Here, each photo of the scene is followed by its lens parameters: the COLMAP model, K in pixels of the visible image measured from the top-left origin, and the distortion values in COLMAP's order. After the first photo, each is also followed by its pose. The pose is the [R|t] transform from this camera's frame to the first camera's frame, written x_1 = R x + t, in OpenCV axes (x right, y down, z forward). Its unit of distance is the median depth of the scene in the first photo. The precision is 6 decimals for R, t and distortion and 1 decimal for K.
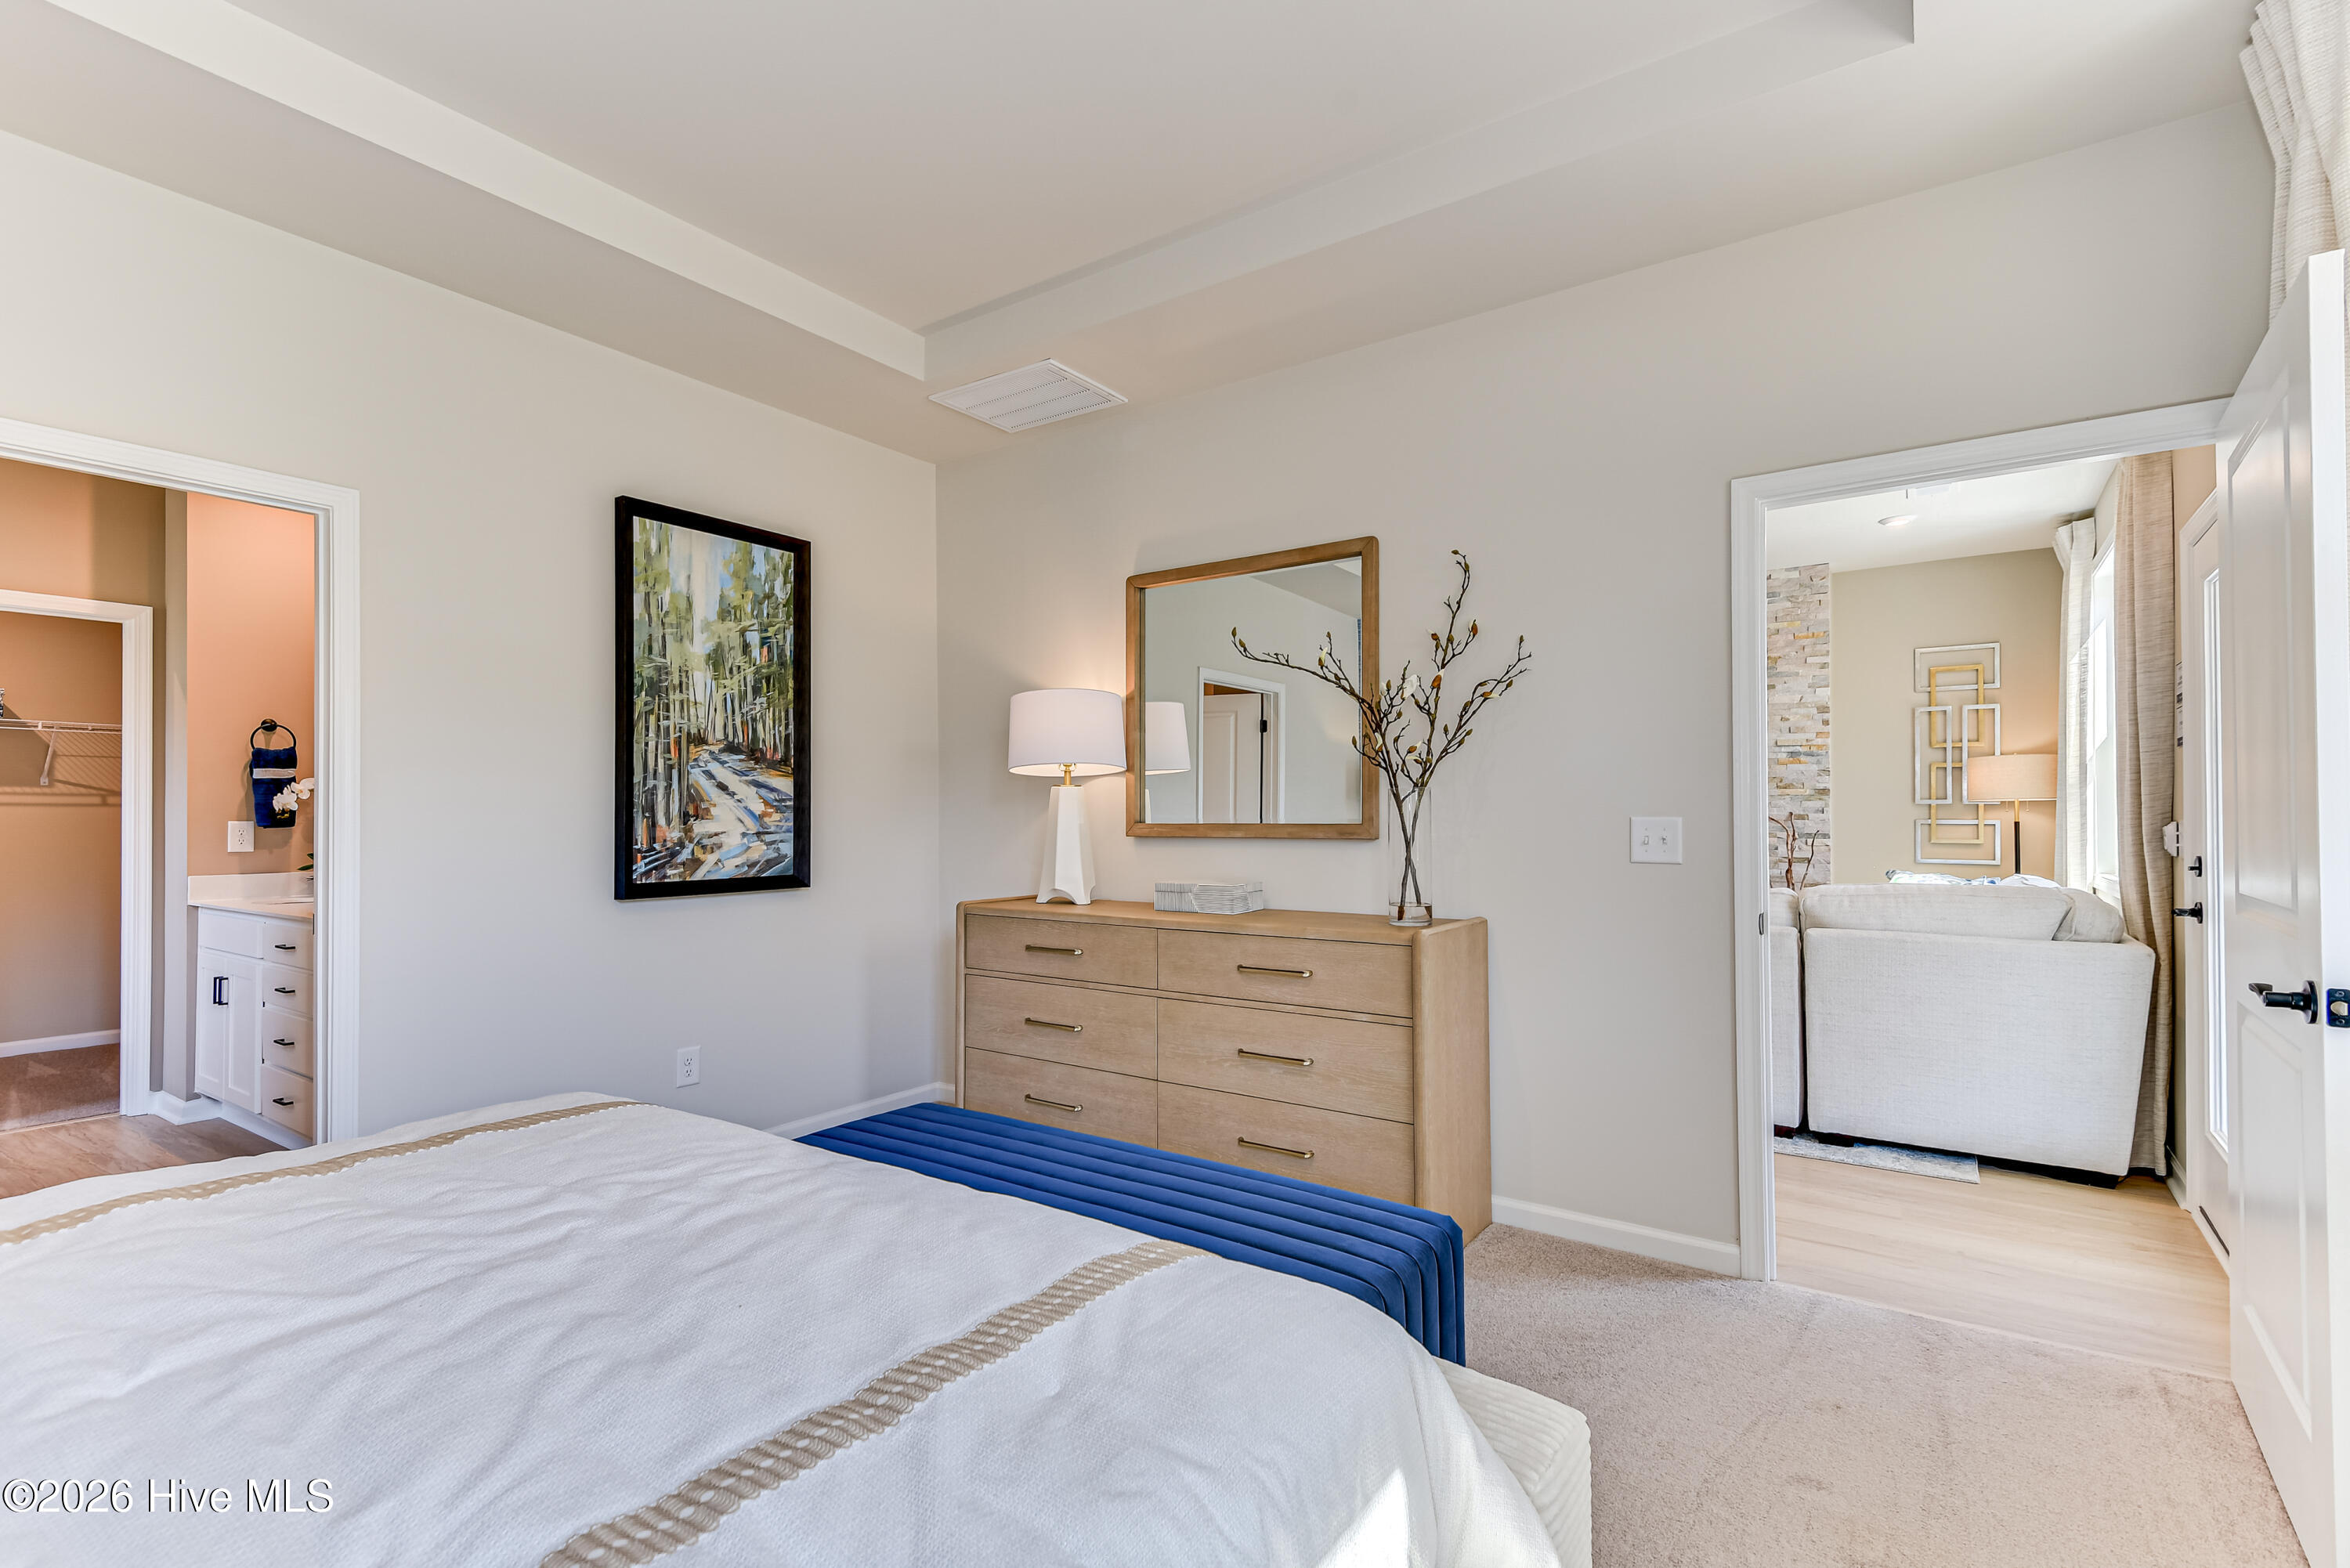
lens RADIAL K [[1055.2, 0, 1176.5], [0, 1055.2, 813.3], [0, 0, 1]] dist [0.003717, -0.000856]
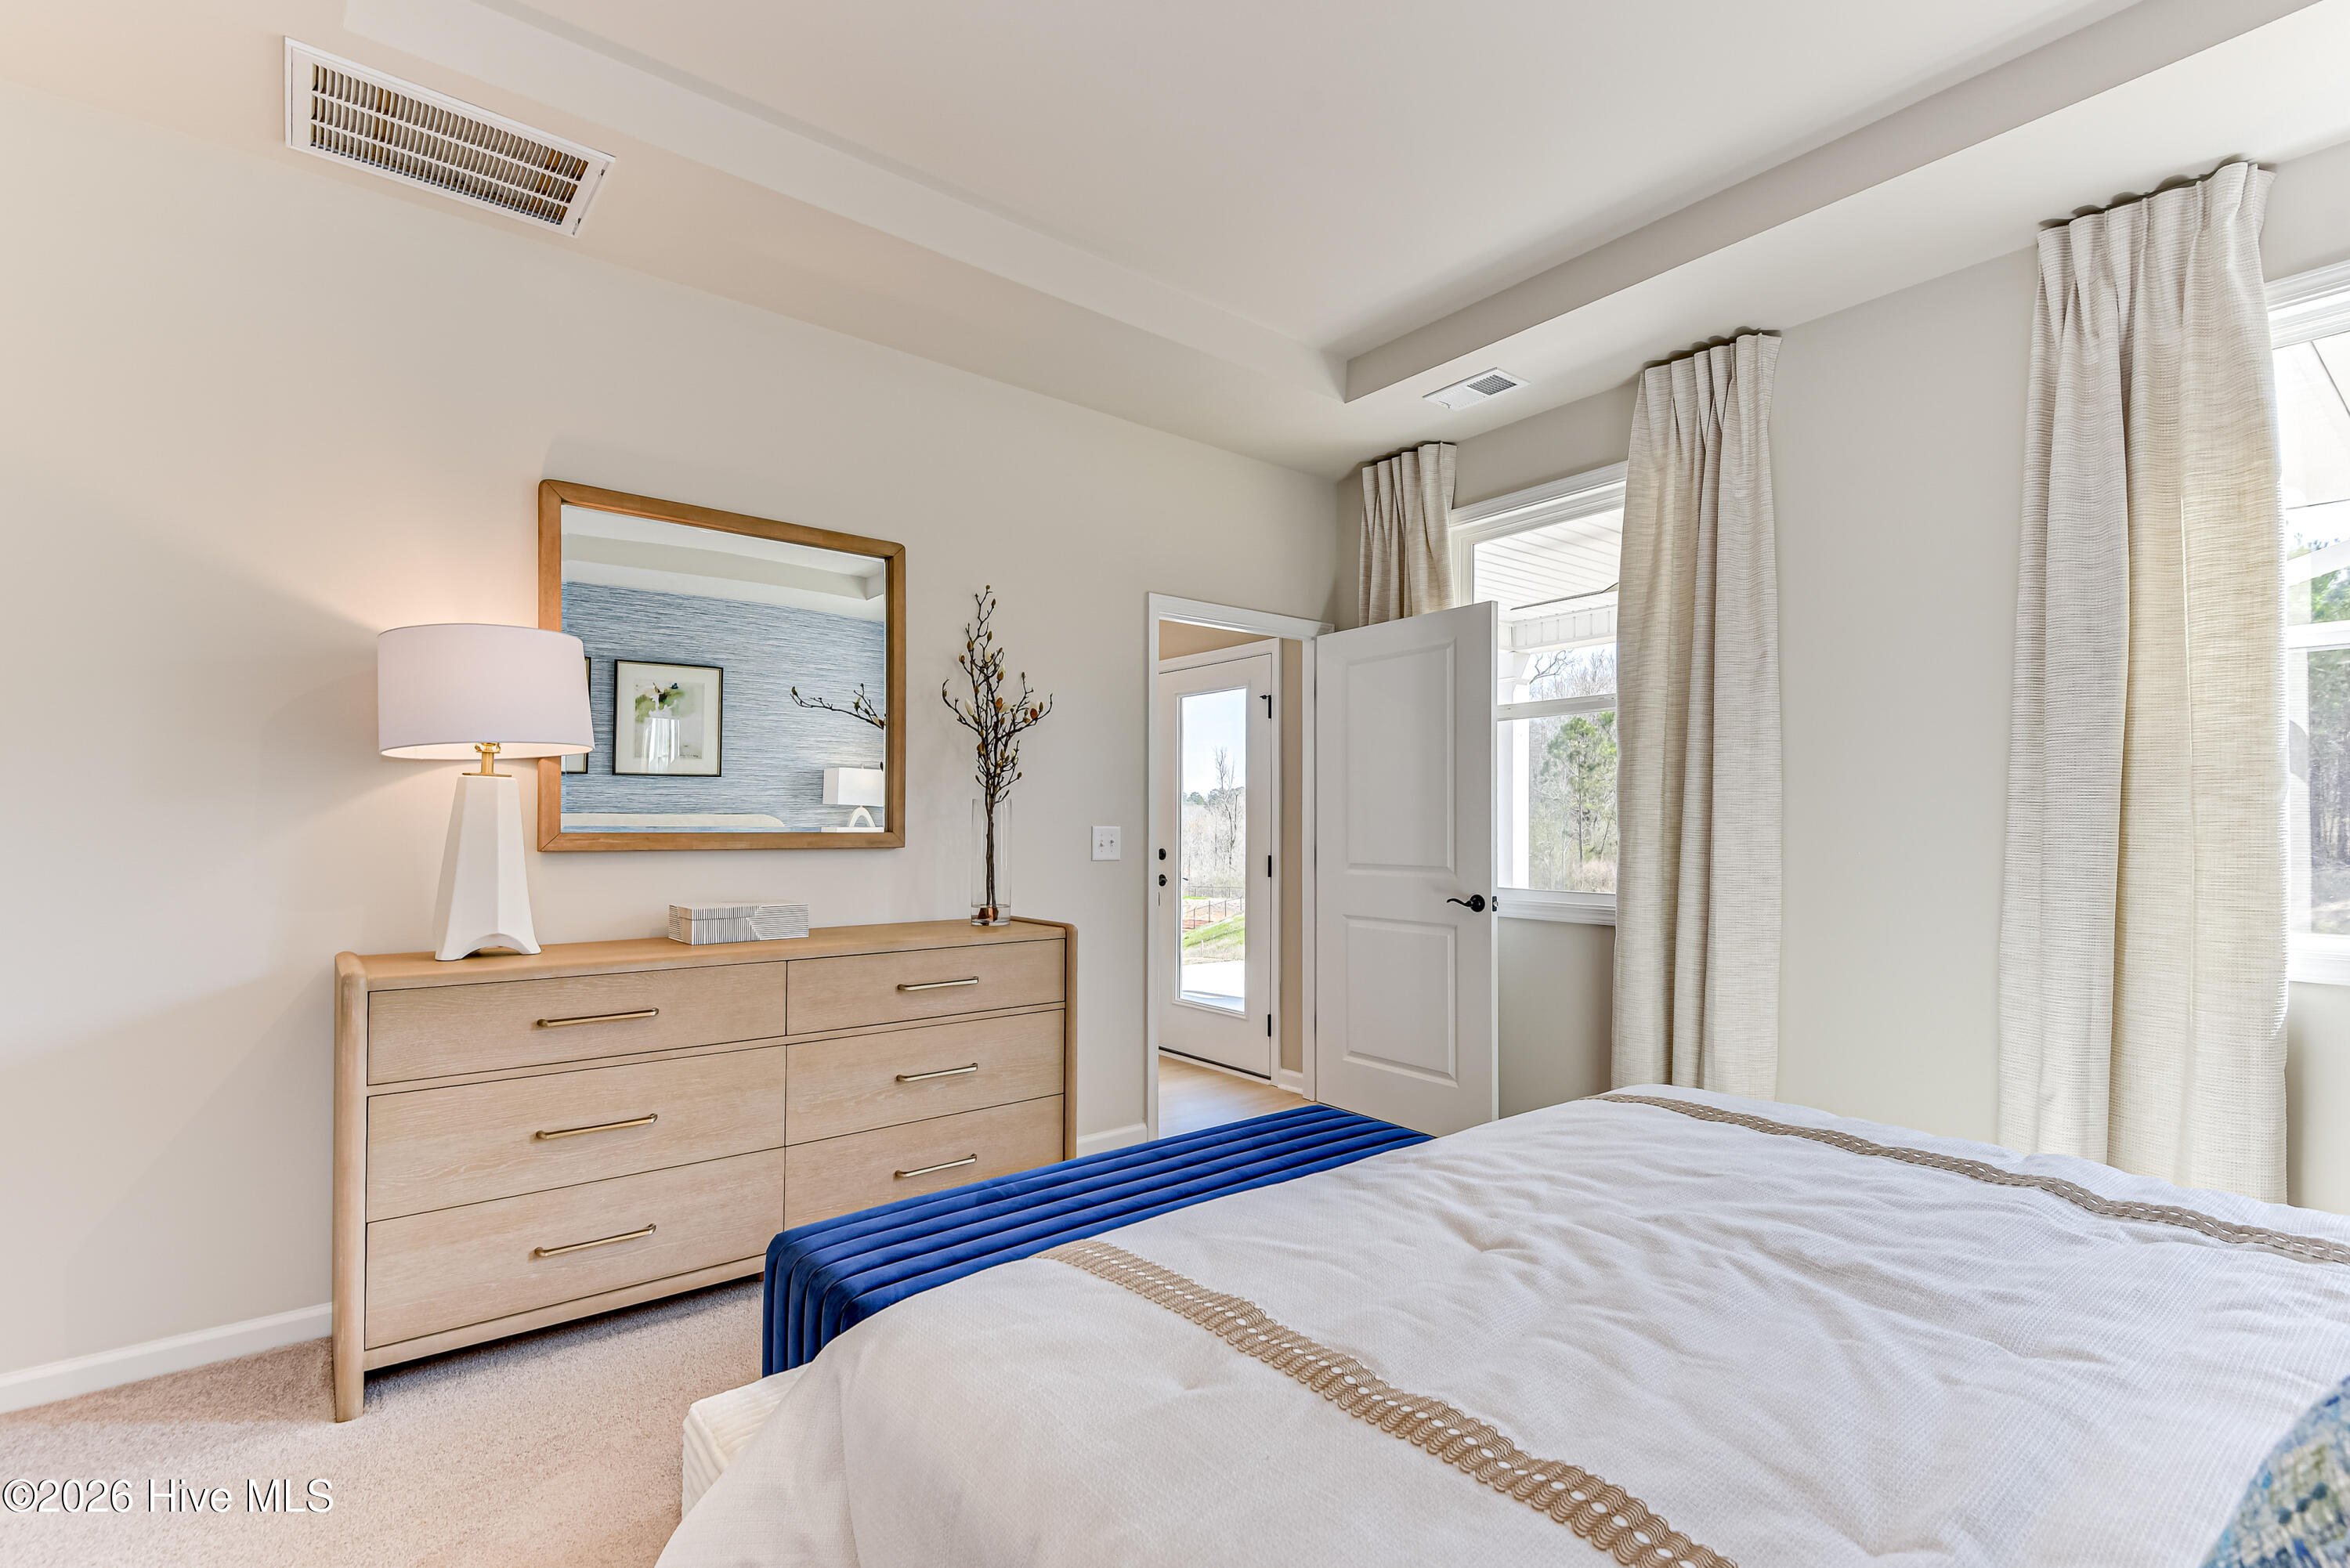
lens RADIAL K [[1055.2, 0, 1176.5], [0, 1055.2, 813.3], [0, 0, 1]] dist [0.003717, -0.000856]
pose [[0.281315, 0.011060, 0.959552, -0.755621], [-0.008670, 0.999922, -0.008984, -0.001047], [-0.959576, -0.005792, 0.281389, 0.499919]]
